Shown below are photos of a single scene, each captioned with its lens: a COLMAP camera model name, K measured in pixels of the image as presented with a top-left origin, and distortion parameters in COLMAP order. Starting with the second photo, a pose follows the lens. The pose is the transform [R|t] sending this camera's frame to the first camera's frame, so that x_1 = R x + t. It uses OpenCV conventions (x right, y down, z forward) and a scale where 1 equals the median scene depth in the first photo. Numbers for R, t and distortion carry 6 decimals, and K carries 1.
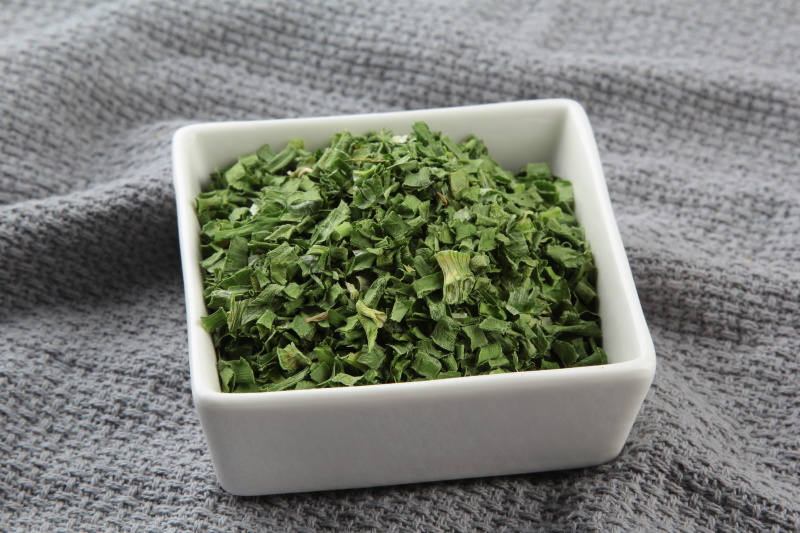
lens RADIAL K [[2593.0, 0, 406.1], [0, 2593.0, 265.0], [0, 0, 1]] dist [0.184677, 0.000000]
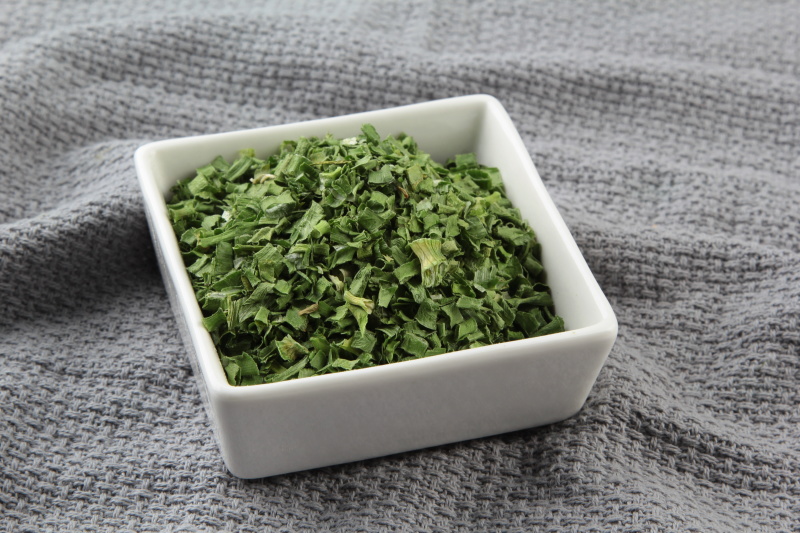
lens RADIAL K [[2255.3, 0, 402.1], [0, 2255.3, 271.8], [0, 0, 1]] dist [0.112676, 0.000000]
pose [[0.986656, -0.083724, 0.139641, -0.123187], [0.082051, 0.996471, 0.017704, -0.008993], [-0.140630, -0.006011, 0.990044, 0.054306]]
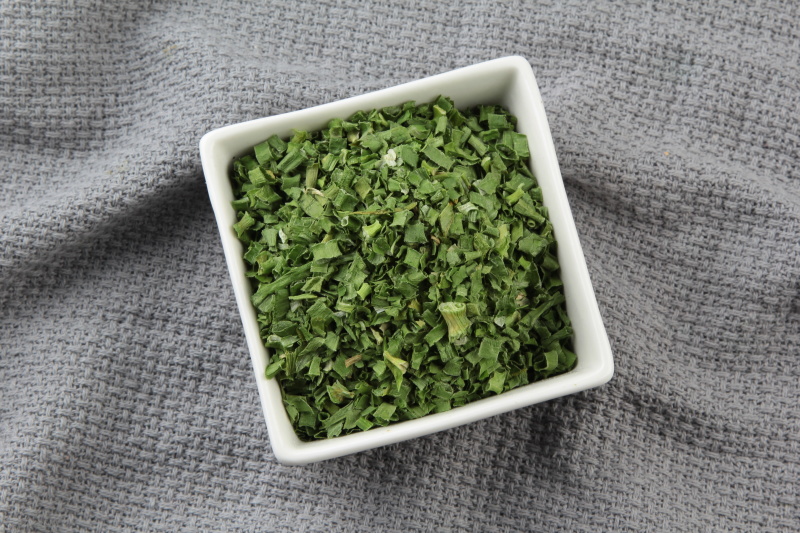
lens RADIAL K [[2255.3, 0, 398.7], [0, 2255.3, 264.8], [0, 0, 1]] dist [0.112676, 0.000000]
pose [[0.991113, -0.131915, 0.017123, -0.024261], [0.093292, 0.781071, 0.617433, -0.695373], [-0.094823, -0.610349, 0.786437, 0.133538]]
